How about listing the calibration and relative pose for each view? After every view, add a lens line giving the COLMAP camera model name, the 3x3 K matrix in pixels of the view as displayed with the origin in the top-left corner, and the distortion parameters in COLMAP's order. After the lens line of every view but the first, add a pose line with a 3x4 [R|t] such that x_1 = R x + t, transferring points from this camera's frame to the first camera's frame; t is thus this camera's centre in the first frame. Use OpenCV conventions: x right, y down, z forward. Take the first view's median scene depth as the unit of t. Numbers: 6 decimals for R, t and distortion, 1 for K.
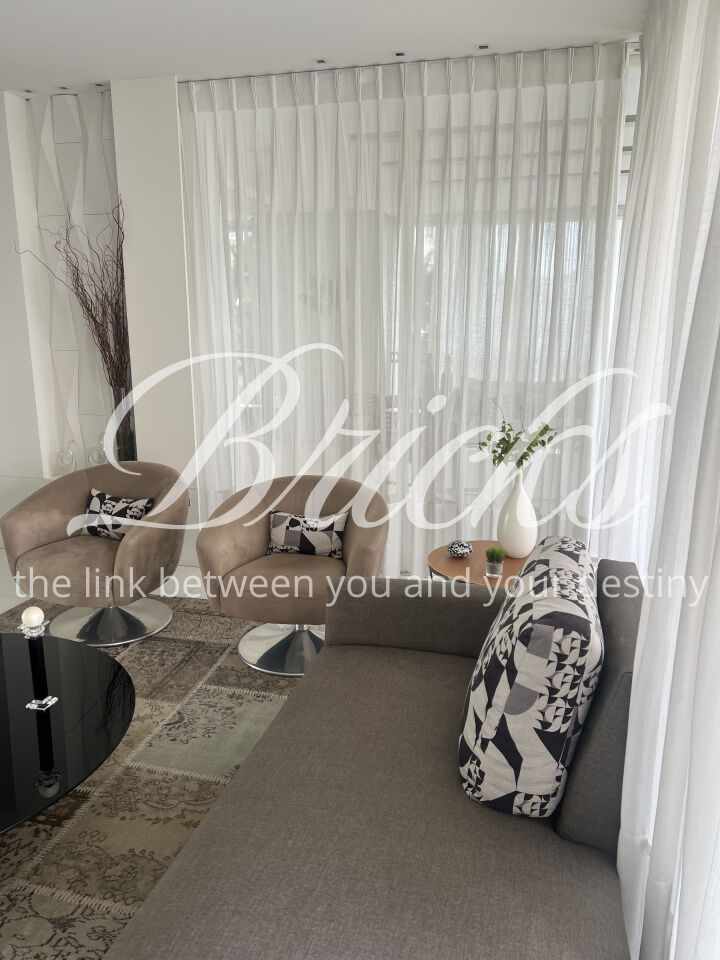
lens RADIAL K [[720.6, 0, 350.9], [0, 720.6, 486.3], [0, 0, 1]] dist [0.065889, -0.076412]
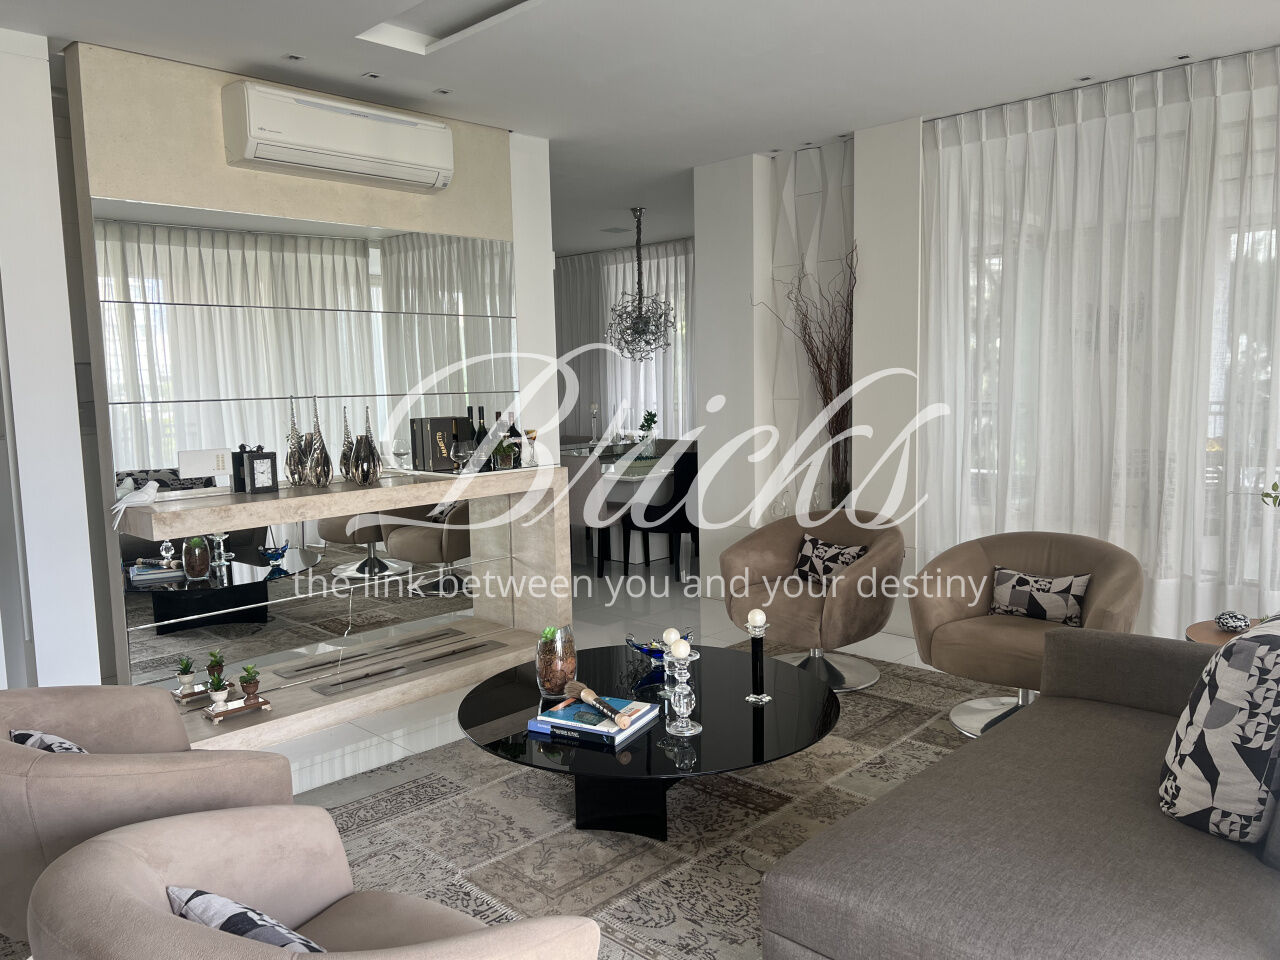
lens RADIAL K [[960.7, 0, 639.4], [0, 960.7, 481.1], [0, 0, 1]] dist [0.065889, -0.076412]
pose [[0.876043, 0.031976, -0.481172, 0.079274], [-0.086038, 0.992154, -0.090712, 0.077849], [0.474496, 0.120866, 0.871920, -0.281210]]
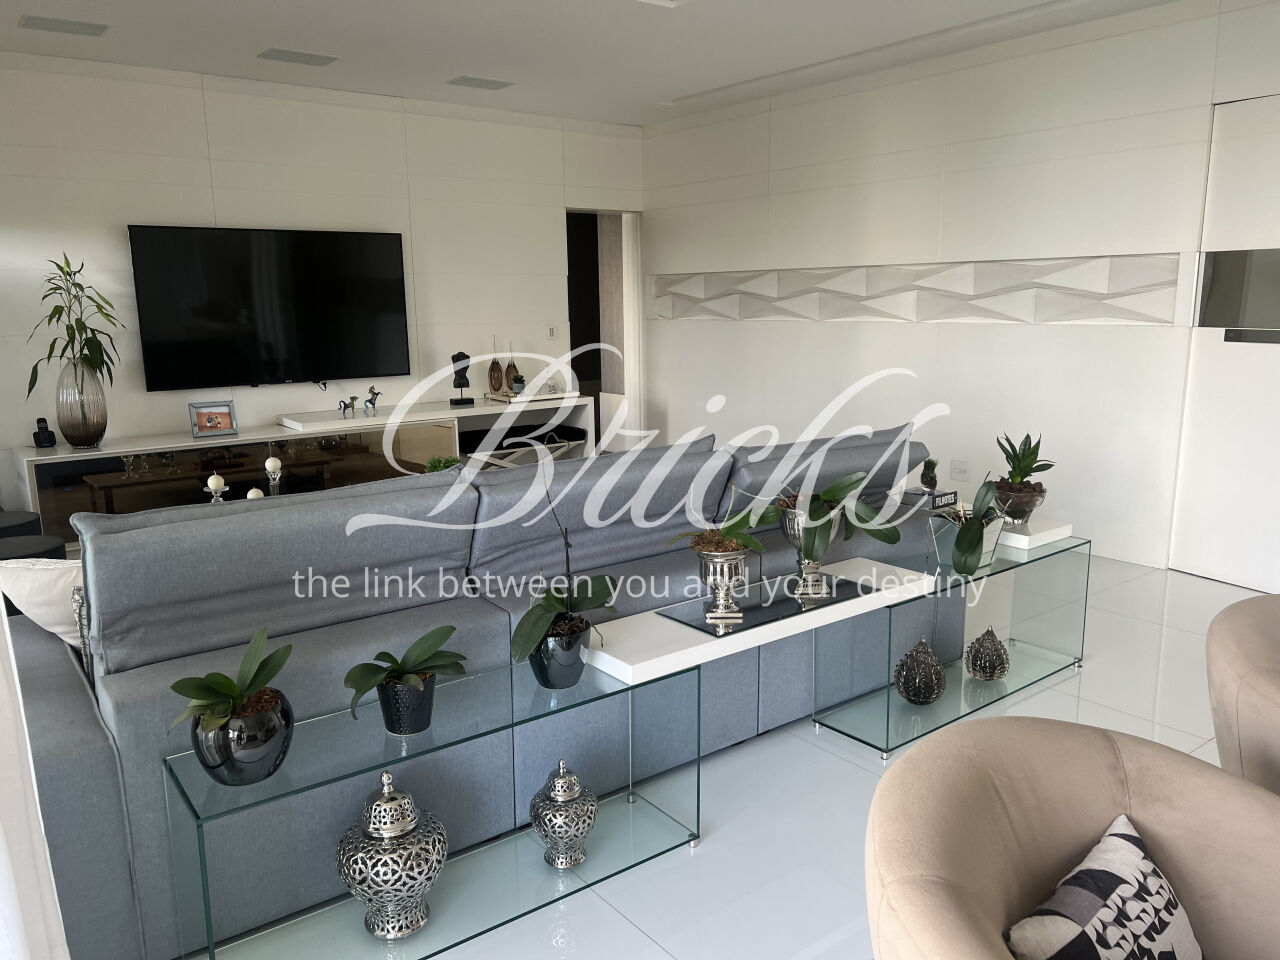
lens RADIAL K [[960.7, 0, 641.0], [0, 960.7, 480.3], [0, 0, 1]] dist [0.065889, -0.076412]
pose [[-0.596539, 0.159031, -0.786670, 0.104654], [-0.168712, 0.933423, 0.316634, 0.006442], [0.784651, 0.321605, -0.529993, 0.074218]]
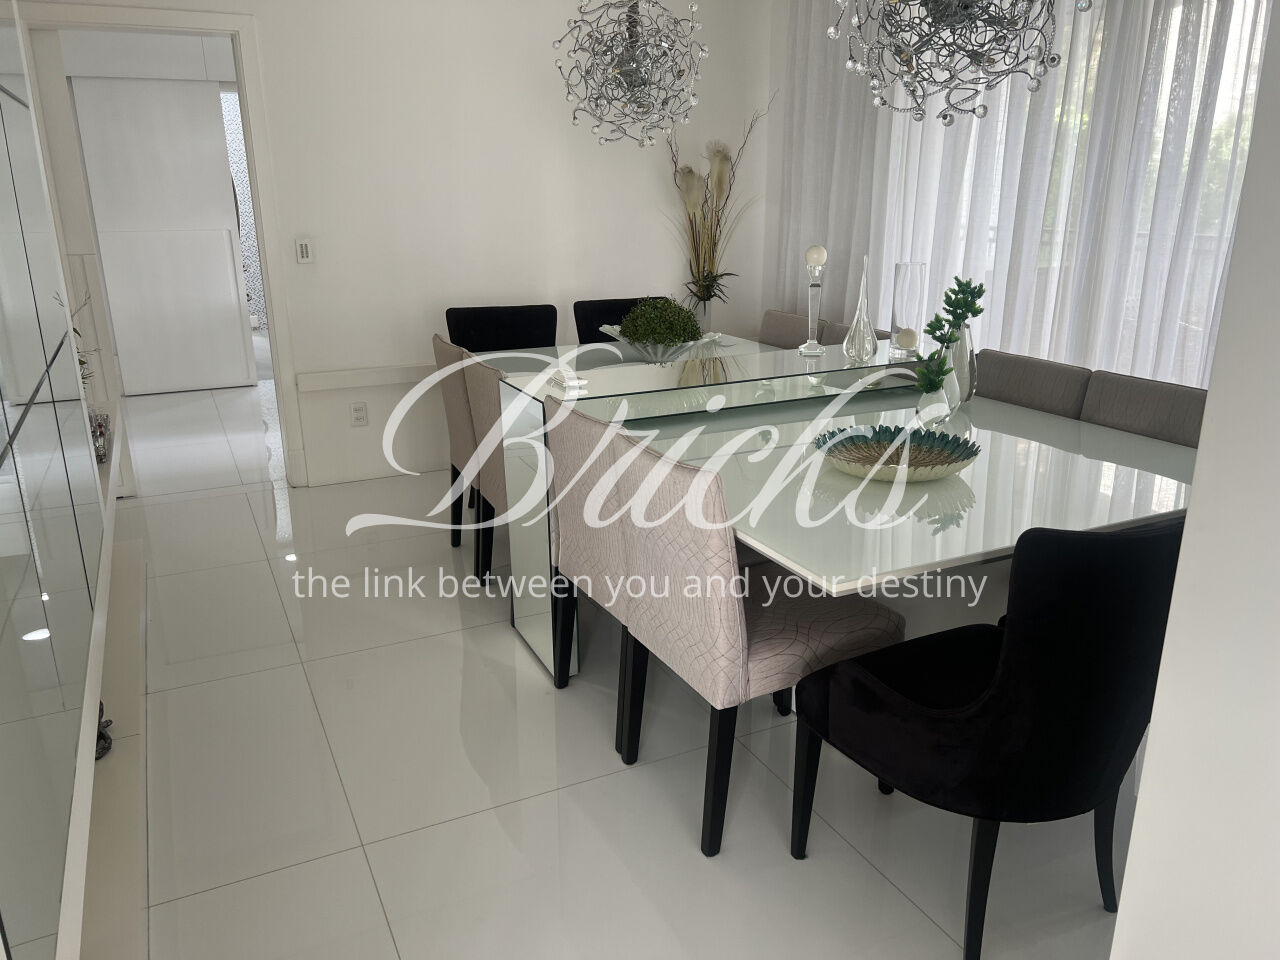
lens RADIAL K [[960.7, 0, 642.0], [0, 960.7, 477.6], [0, 0, 1]] dist [0.065889, -0.076412]
pose [[0.667020, 0.213597, -0.713765, -0.637837], [-0.170724, 0.976351, 0.132635, -0.225645], [0.725215, 0.033387, 0.687712, 1.085009]]
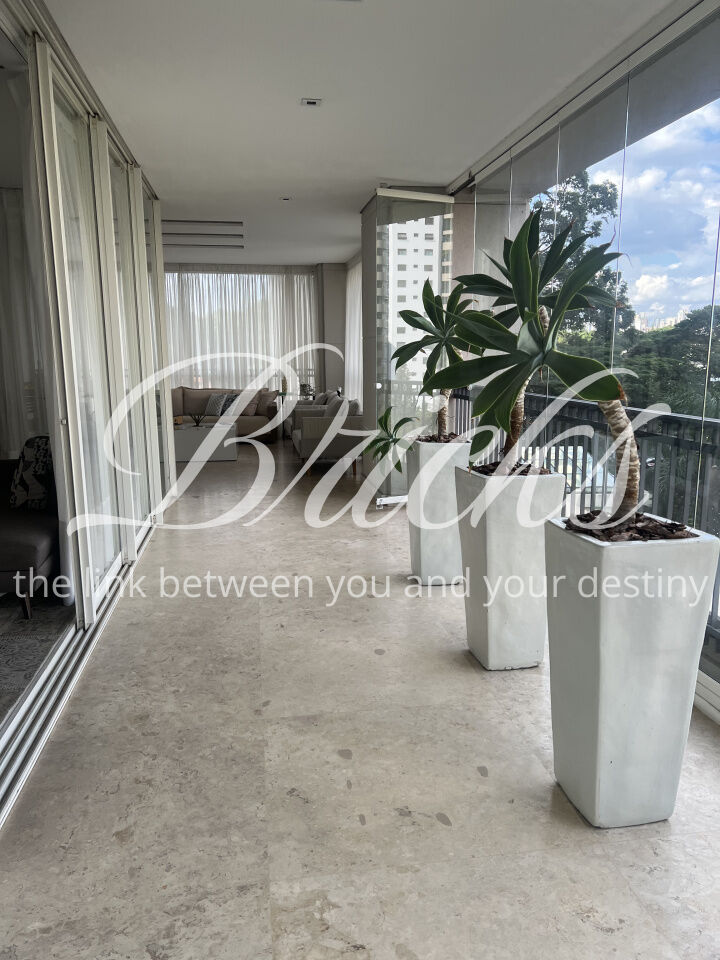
lens RADIAL K [[720.6, 0, 361.9], [0, 720.6, 483.8], [0, 0, 1]] dist [0.065889, -0.076412]
pose [[0.907809, -0.080184, 0.411648, 0.115610], [0.100097, 0.994611, -0.027005, 0.266585], [-0.407264, 0.065720, 0.910943, -0.964907]]
